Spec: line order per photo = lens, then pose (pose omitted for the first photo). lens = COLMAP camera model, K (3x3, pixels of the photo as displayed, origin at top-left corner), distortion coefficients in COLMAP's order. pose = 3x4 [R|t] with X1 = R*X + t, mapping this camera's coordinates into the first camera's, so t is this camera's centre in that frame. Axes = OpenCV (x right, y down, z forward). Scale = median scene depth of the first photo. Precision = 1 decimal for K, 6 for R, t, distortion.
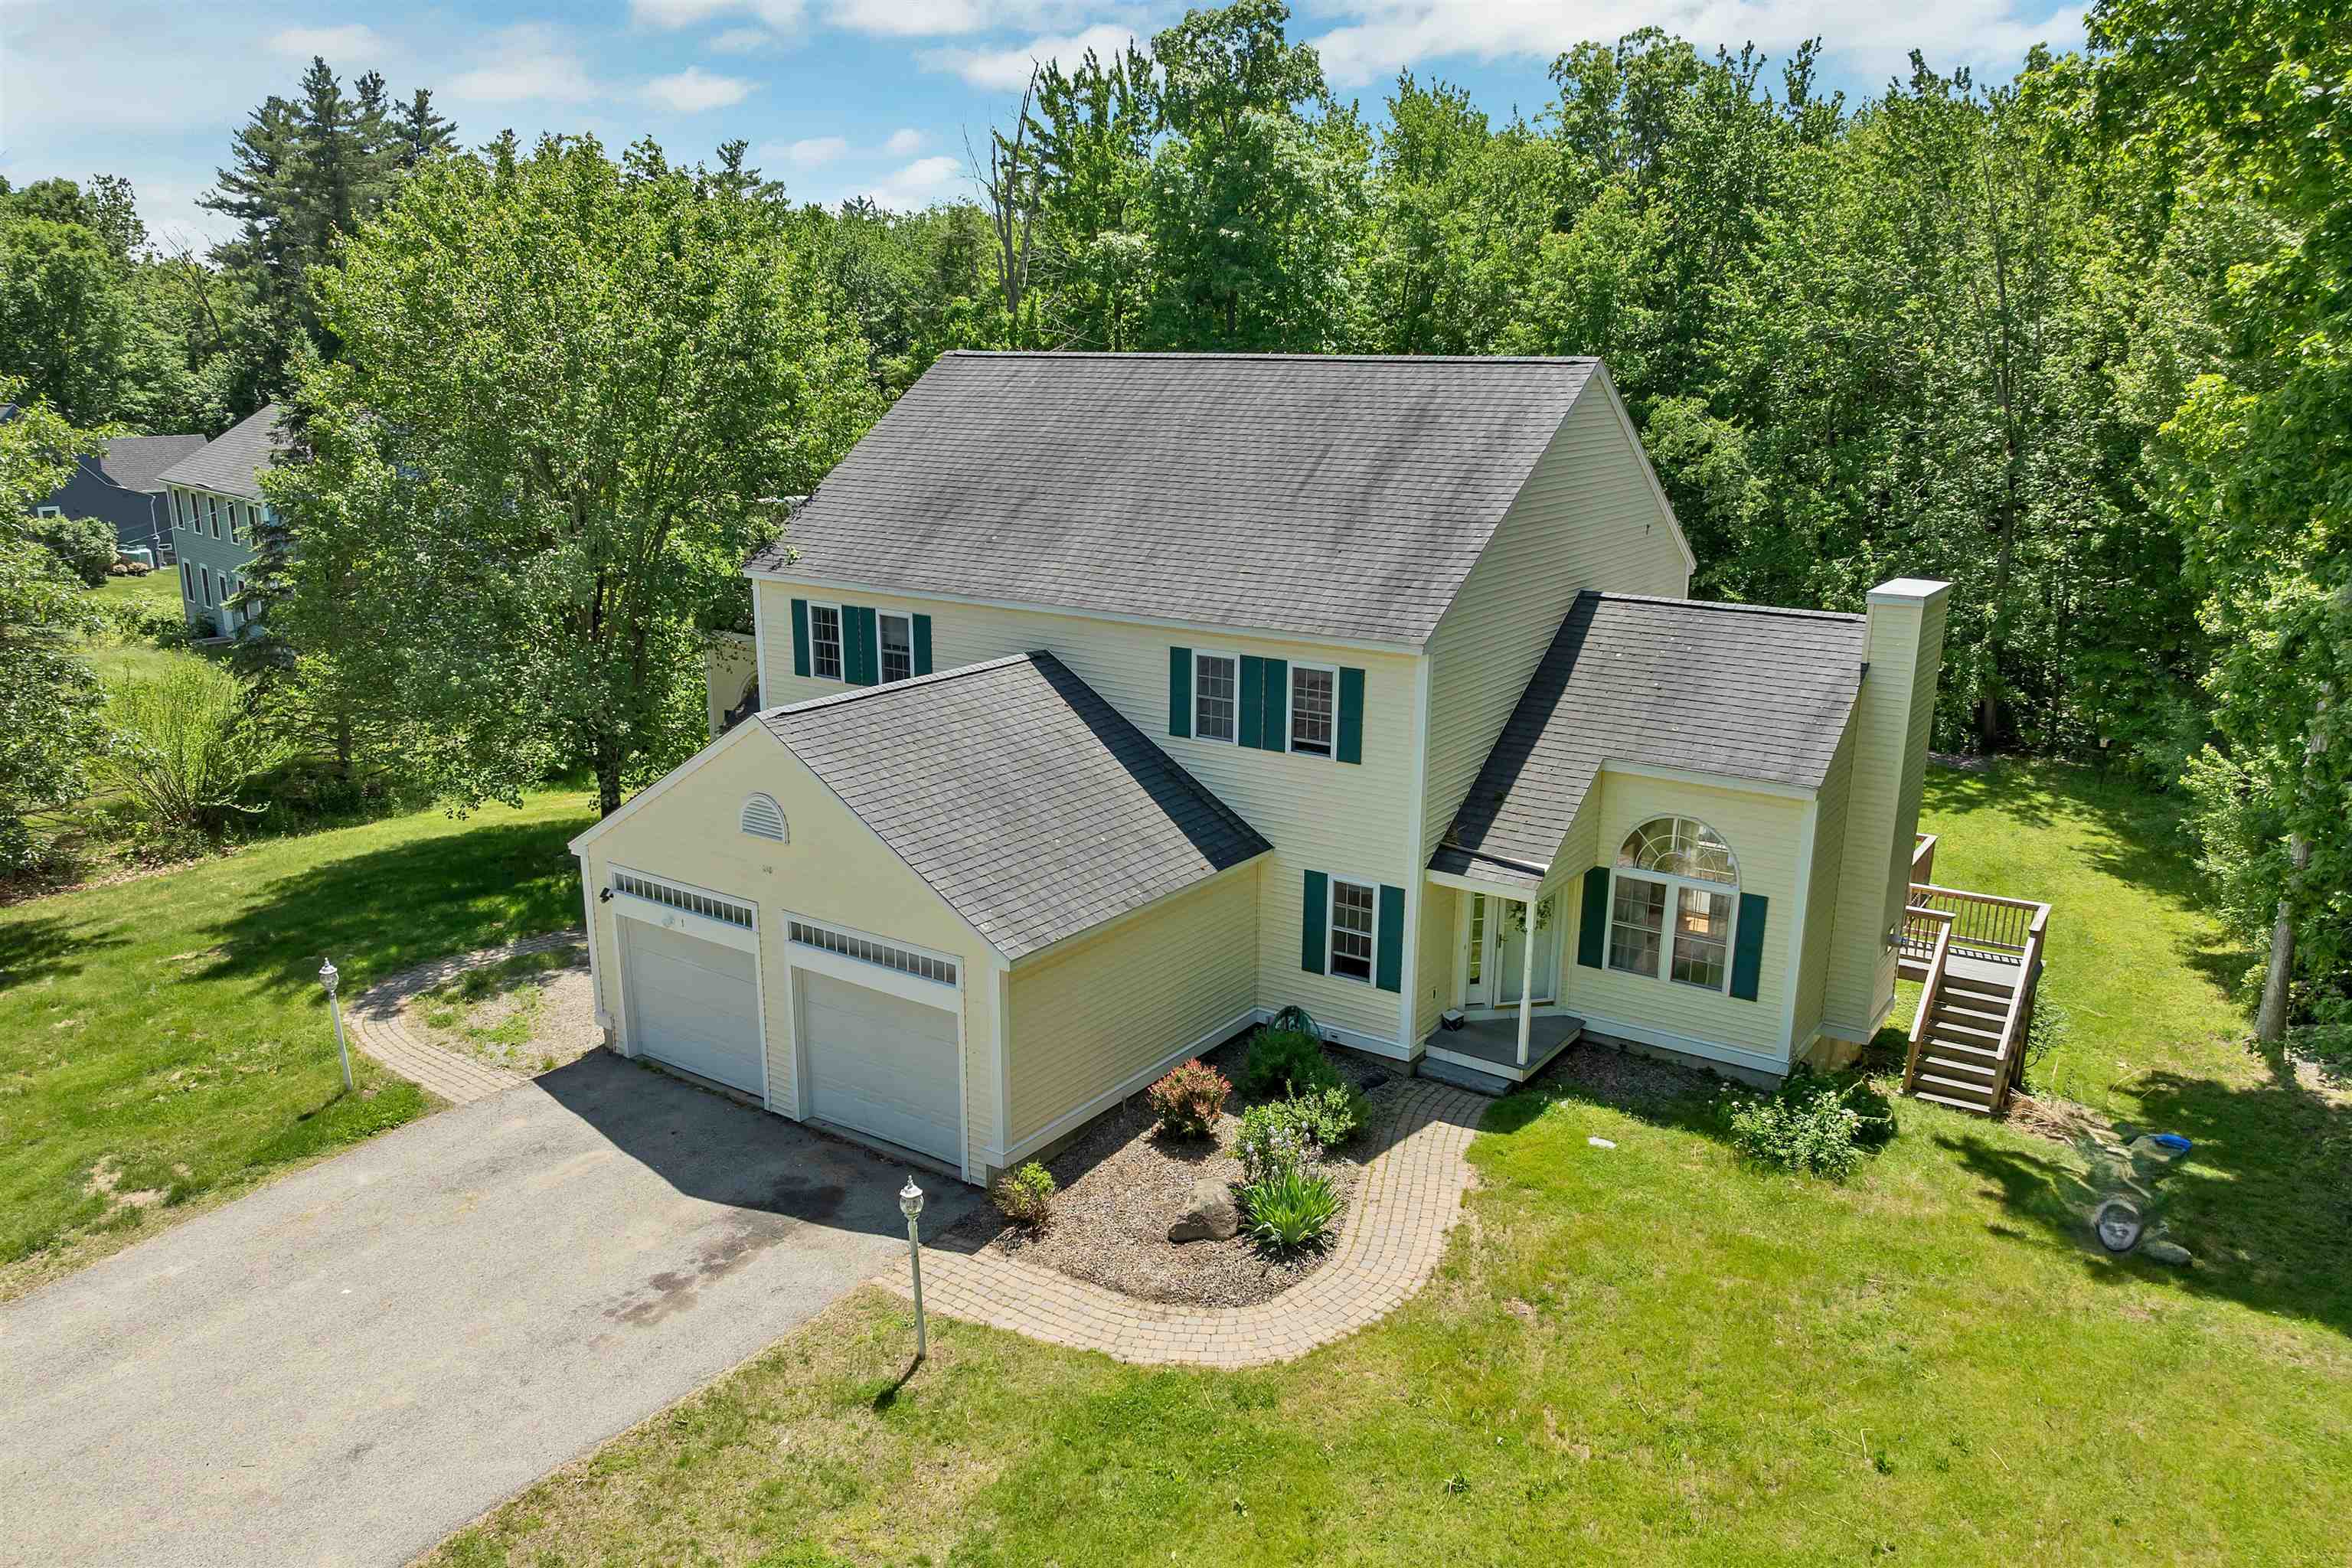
lens RADIAL K [[1685.6, 0, 1182.4], [0, 1685.6, 792.7], [0, 0, 1]] dist [-0.046425, 0.022180]
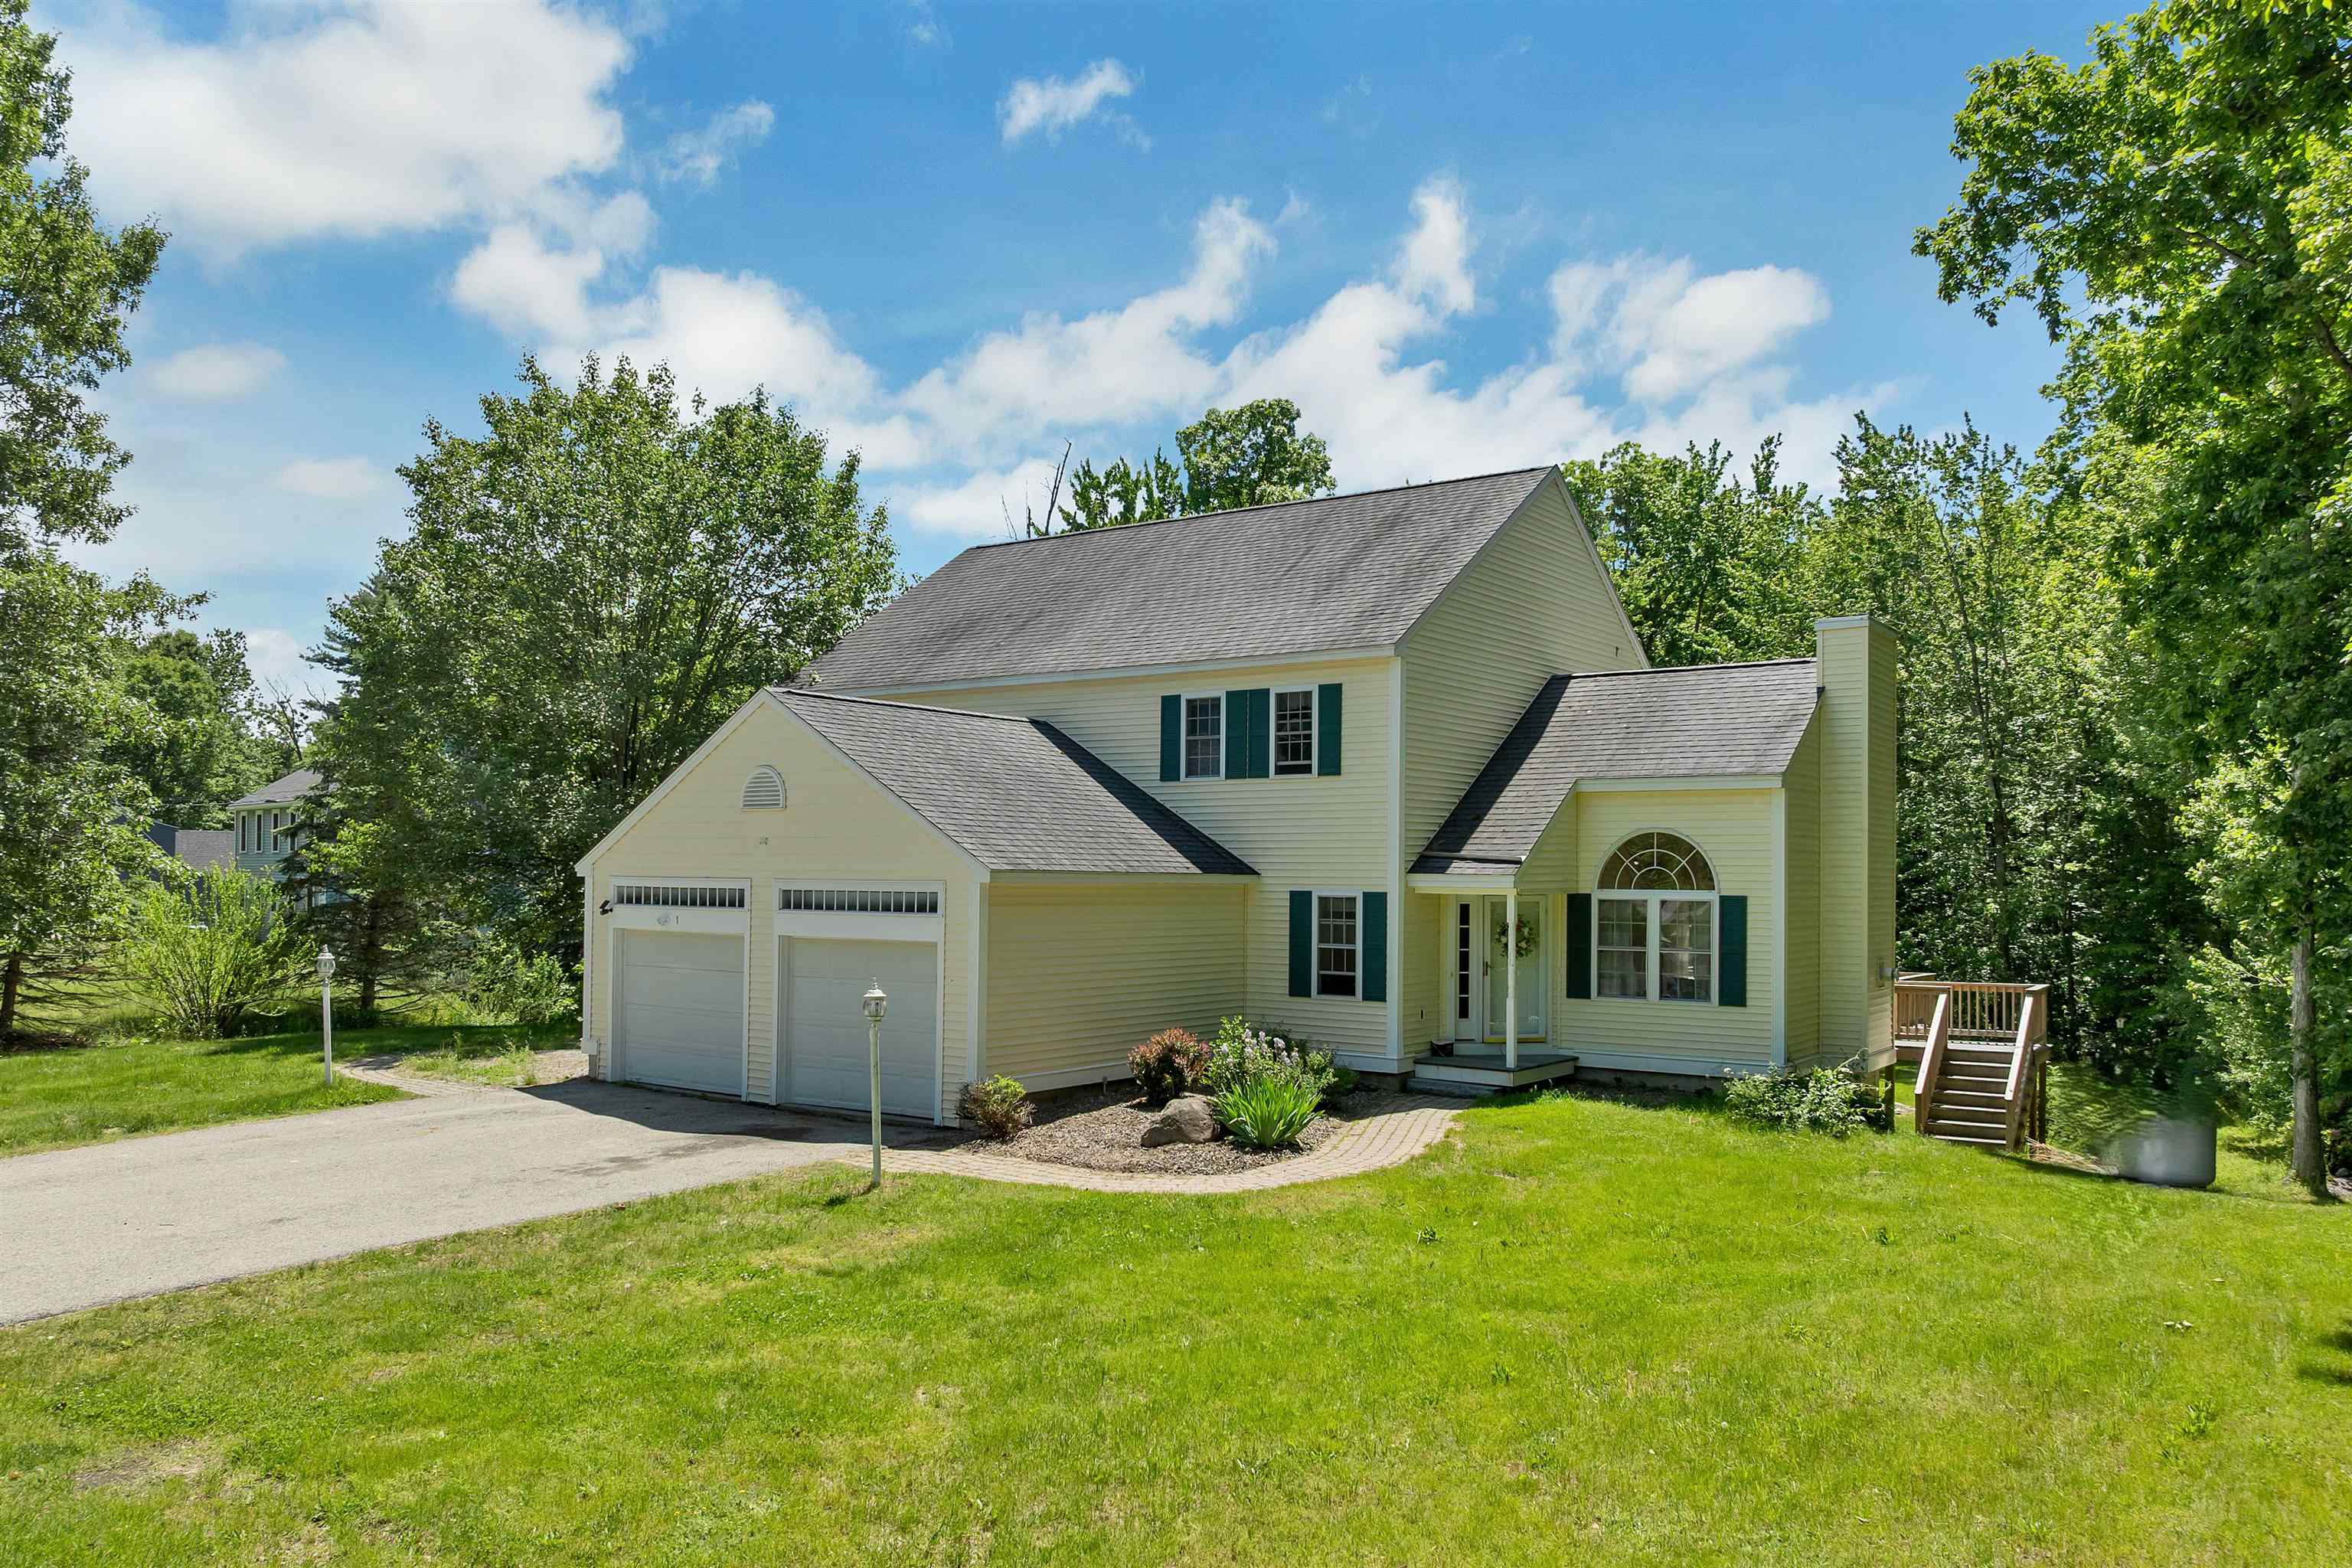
lens RADIAL K [[1685.6, 0, 1187.3], [0, 1685.6, 832.4], [0, 0, 1]] dist [-0.046425, 0.022180]
pose [[0.999778, 0.001323, -0.021026, 0.031820], [-0.007449, 0.955758, -0.294061, 0.309721], [0.019706, 0.294152, 0.955555, 0.015162]]
